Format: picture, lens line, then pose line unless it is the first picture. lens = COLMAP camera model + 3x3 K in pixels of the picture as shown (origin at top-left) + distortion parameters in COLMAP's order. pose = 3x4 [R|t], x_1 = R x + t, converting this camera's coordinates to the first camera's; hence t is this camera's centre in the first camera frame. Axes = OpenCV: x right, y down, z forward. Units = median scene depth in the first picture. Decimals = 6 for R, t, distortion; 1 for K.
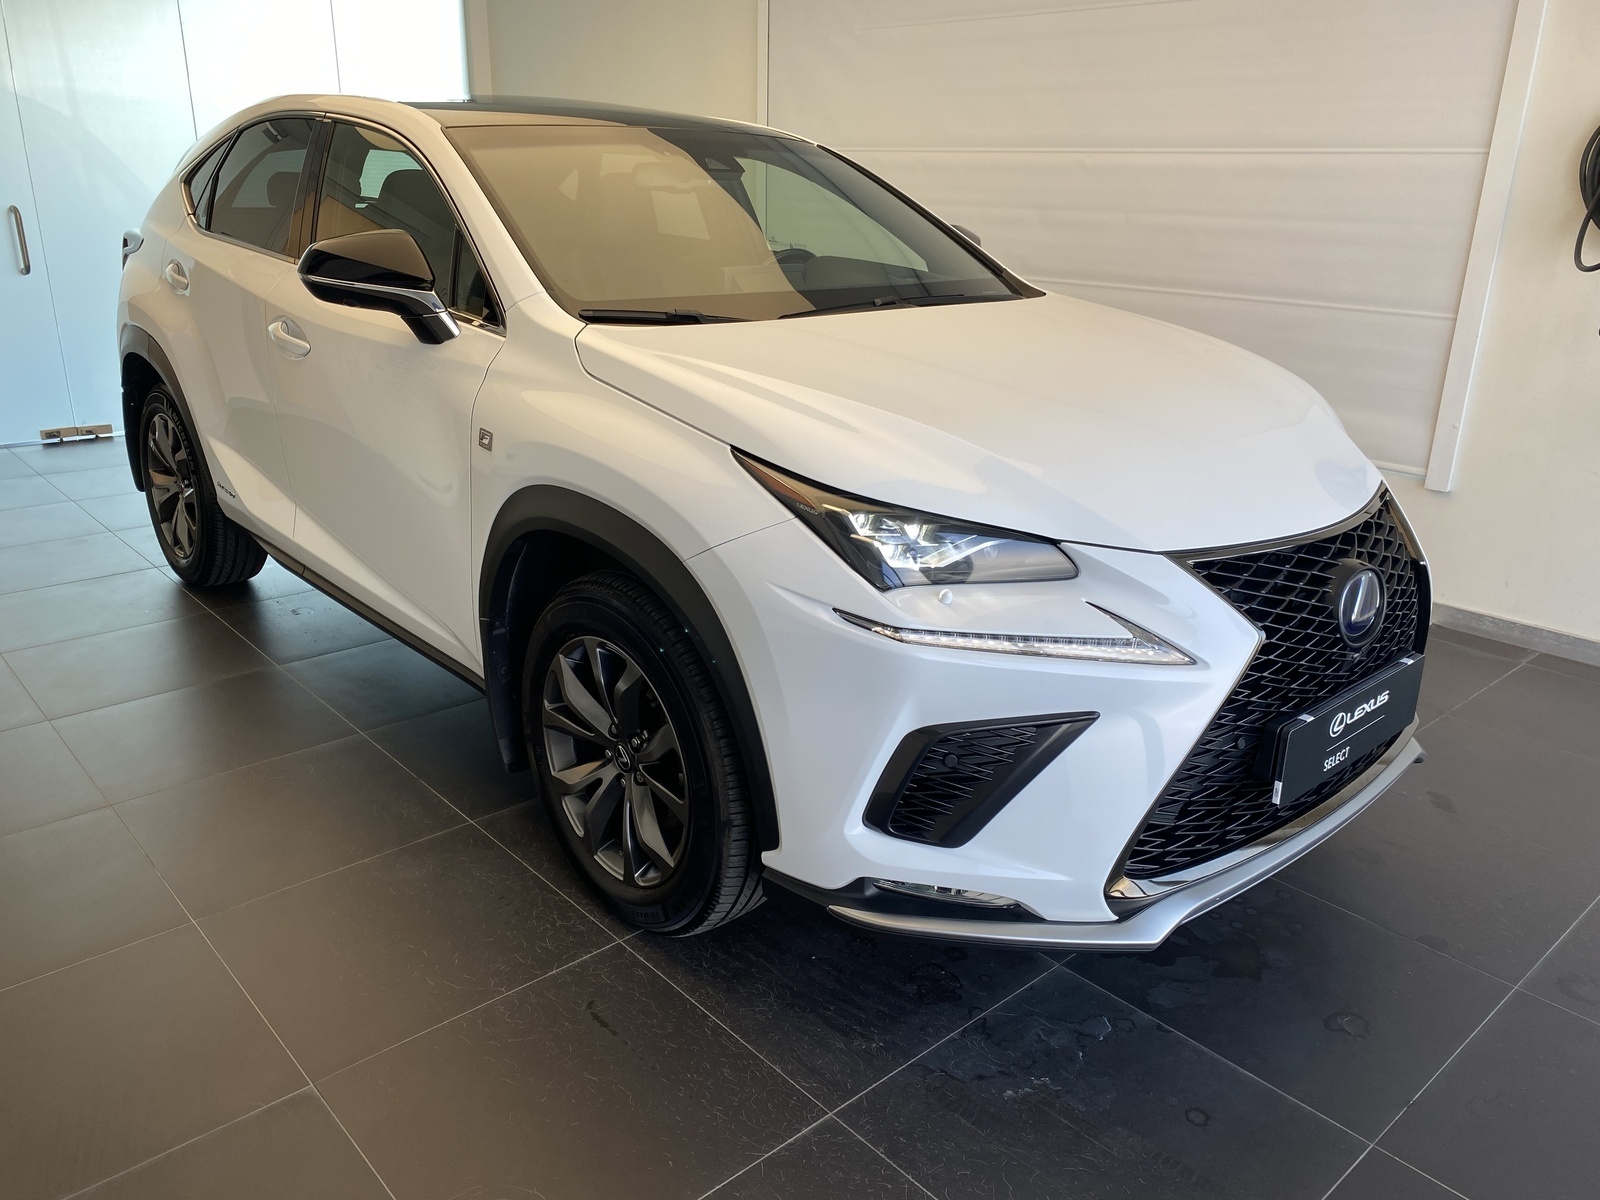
lens RADIAL K [[1305.6, 0, 800.0], [0, 1305.6, 600.0], [0, 0, 1]] dist [0.058492, -0.000621]
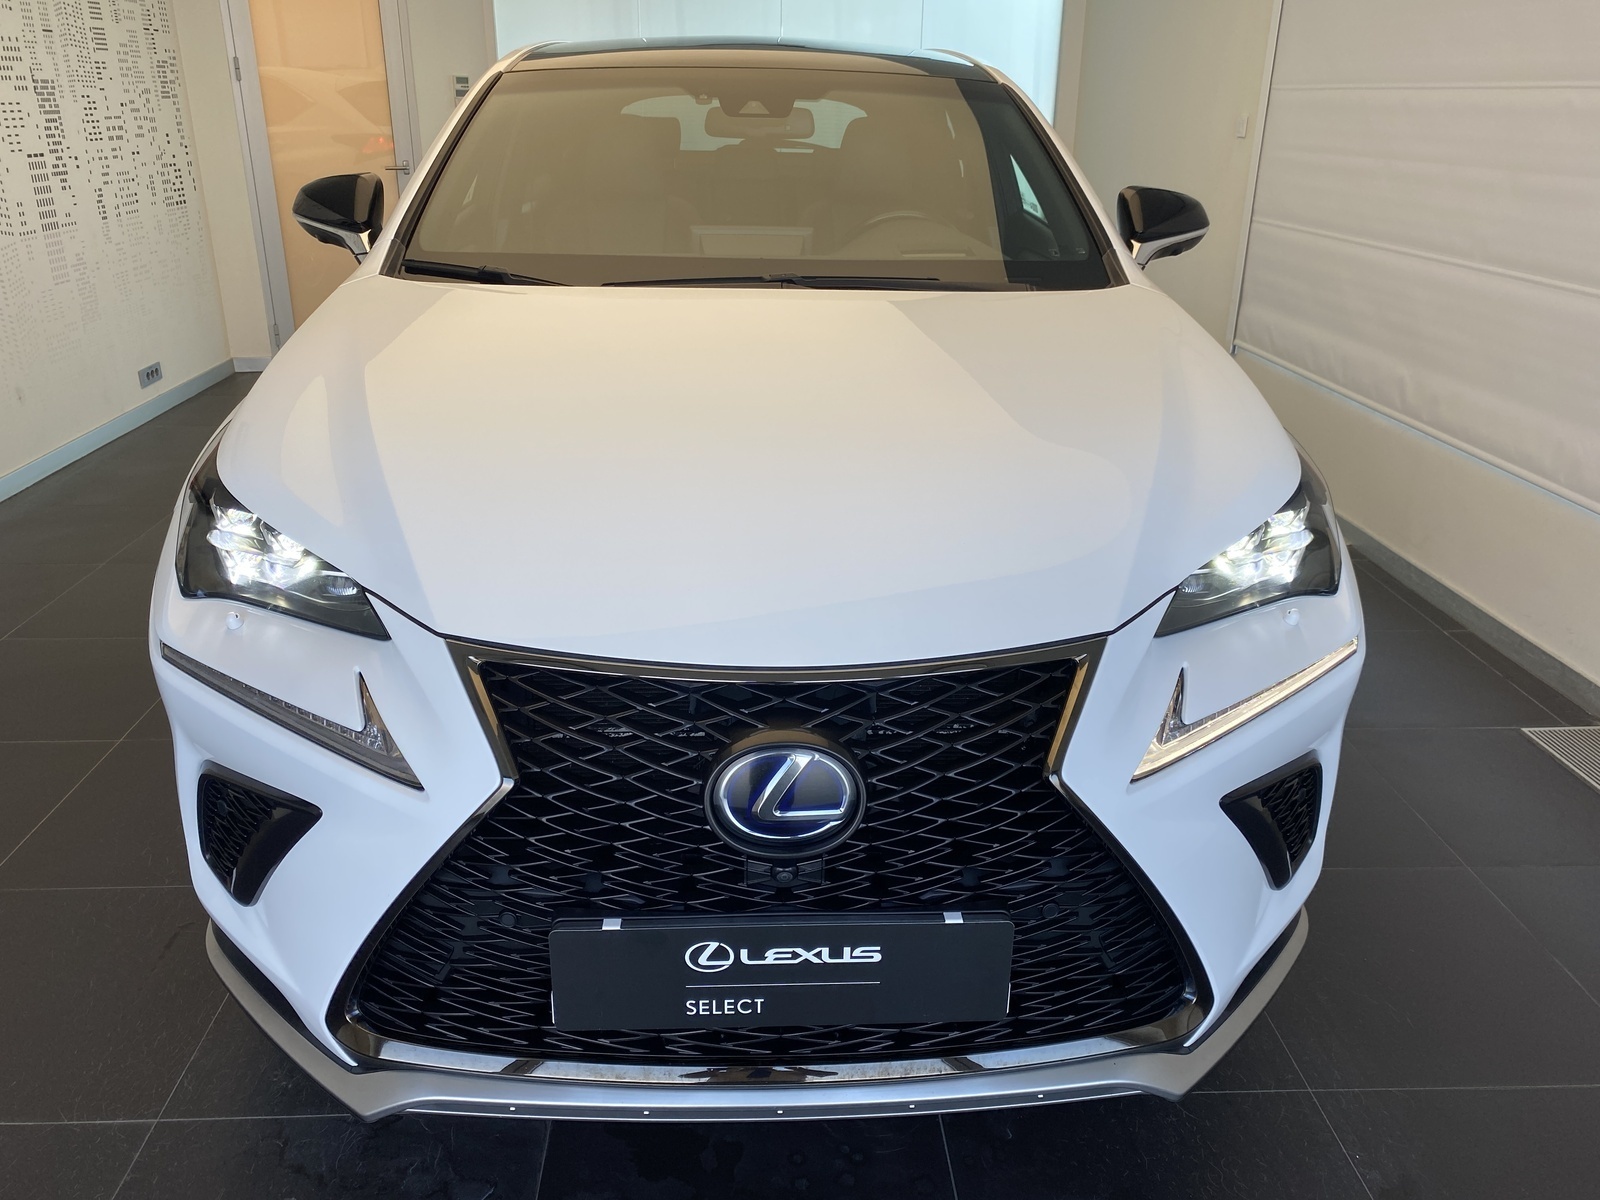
lens RADIAL K [[1237.4, 0, 806.8], [0, 1237.4, 595.2], [0, 0, 1]] dist [0.108015, -0.130470]
pose [[0.755596, 0.232659, -0.612328, 0.678114], [-0.204155, 0.971879, 0.117352, -0.145148], [0.622411, 0.036339, 0.781846, 0.452866]]
